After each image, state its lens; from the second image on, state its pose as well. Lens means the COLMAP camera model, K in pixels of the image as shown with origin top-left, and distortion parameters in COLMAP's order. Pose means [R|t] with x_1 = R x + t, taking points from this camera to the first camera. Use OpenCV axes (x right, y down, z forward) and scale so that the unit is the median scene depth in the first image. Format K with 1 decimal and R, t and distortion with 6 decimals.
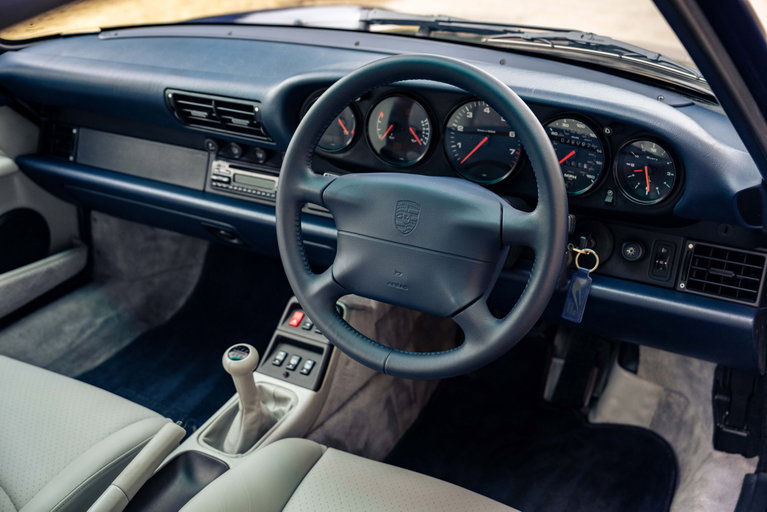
lens RADIAL K [[884.5, 0, 386.3], [0, 884.5, 260.5], [0, 0, 1]] dist [0.025440, 0.000000]
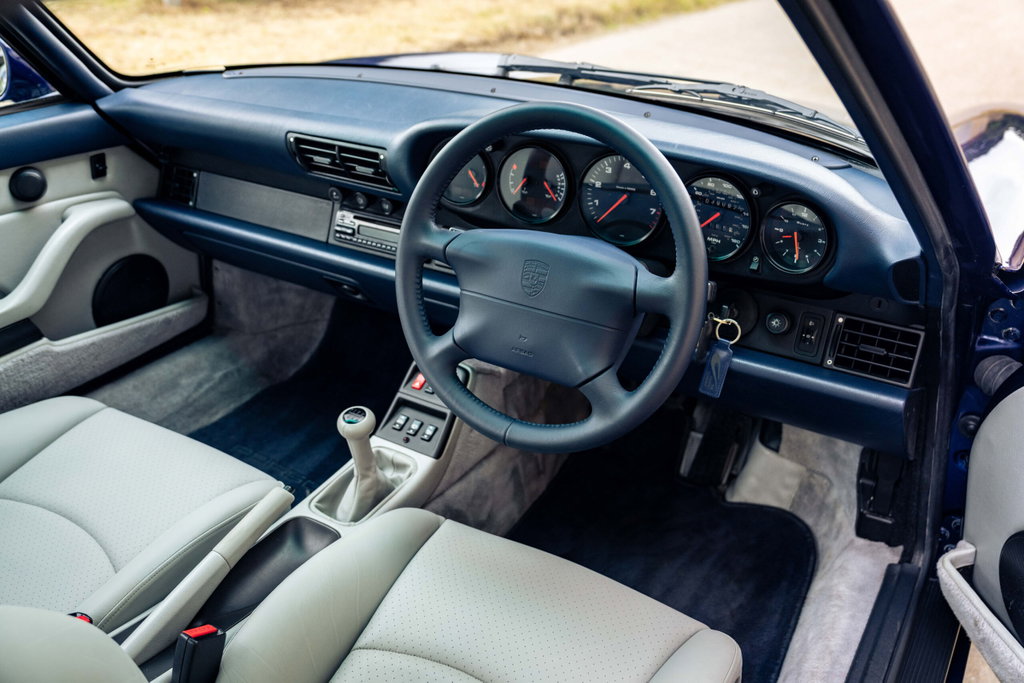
lens RADIAL K [[902.7, 0, 518.4], [0, 902.7, 343.4], [0, 0, 1]] dist [0.016388, -0.014359]
pose [[0.999236, 0.036323, -0.014458, 0.016842], [-0.035950, 0.999033, 0.025299, -0.002939], [0.015363, -0.024759, 0.999575, 0.039156]]
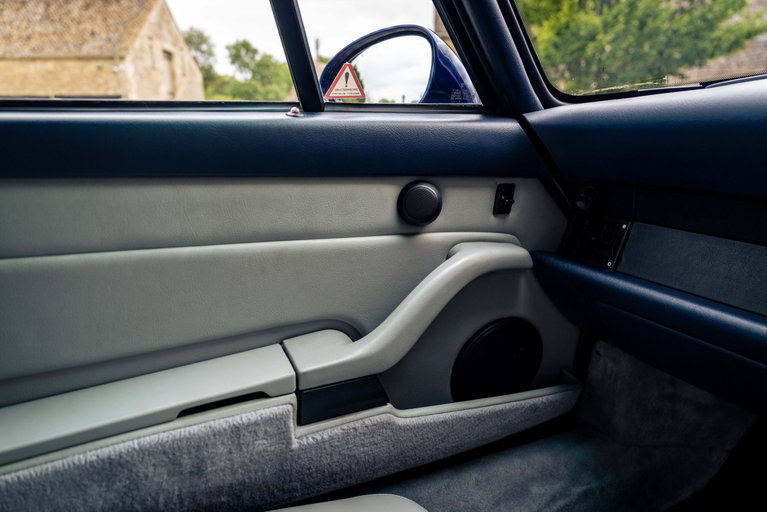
lens RADIAL K [[512.3, 0, 384.3], [0, 512.3, 258.5], [0, 0, 1]] dist [0.004046, -0.003154]
pose [[0.811694, 0.161762, -0.561235, -0.313981], [-0.269639, 0.956144, -0.114384, -0.030512], [0.518119, 0.244176, 0.819714, 0.668263]]
